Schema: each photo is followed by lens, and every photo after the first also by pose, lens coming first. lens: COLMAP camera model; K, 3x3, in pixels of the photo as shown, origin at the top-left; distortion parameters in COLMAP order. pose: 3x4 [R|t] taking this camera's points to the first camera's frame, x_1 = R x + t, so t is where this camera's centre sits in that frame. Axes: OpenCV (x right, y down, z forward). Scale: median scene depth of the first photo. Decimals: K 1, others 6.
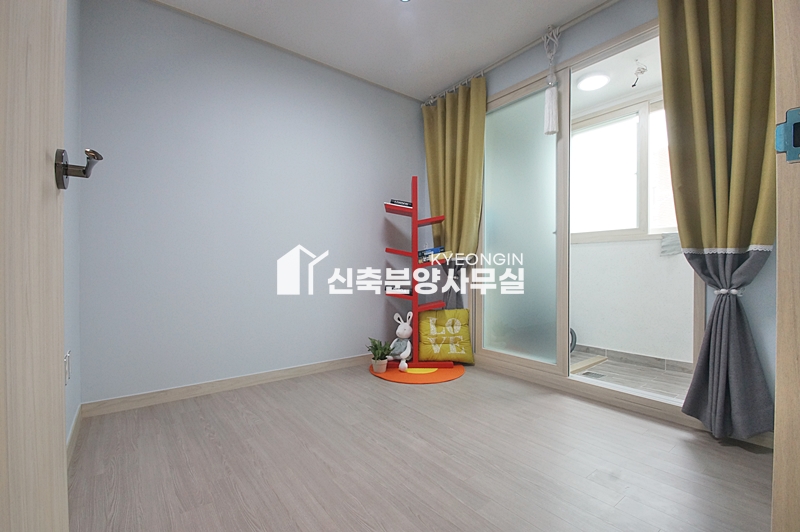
lens RADIAL K [[353.9, 0, 400.0], [0, 353.9, 266.9], [0, 0, 1]] dist [0.002930, -0.003602]
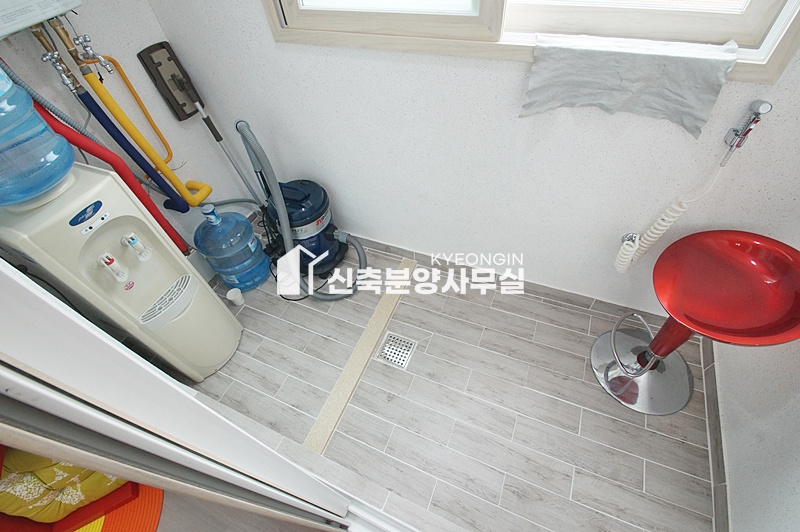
lens RADIAL K [[353.9, 0, 401.8], [0, 353.9, 266.3], [0, 0, 1]] dist [0.002930, -0.003602]
pose [[0.876388, -0.413369, 0.247124, 0.462568], [0.088445, 0.642540, 0.761130, -0.229204], [-0.473414, -0.645189, 0.599675, 0.726978]]
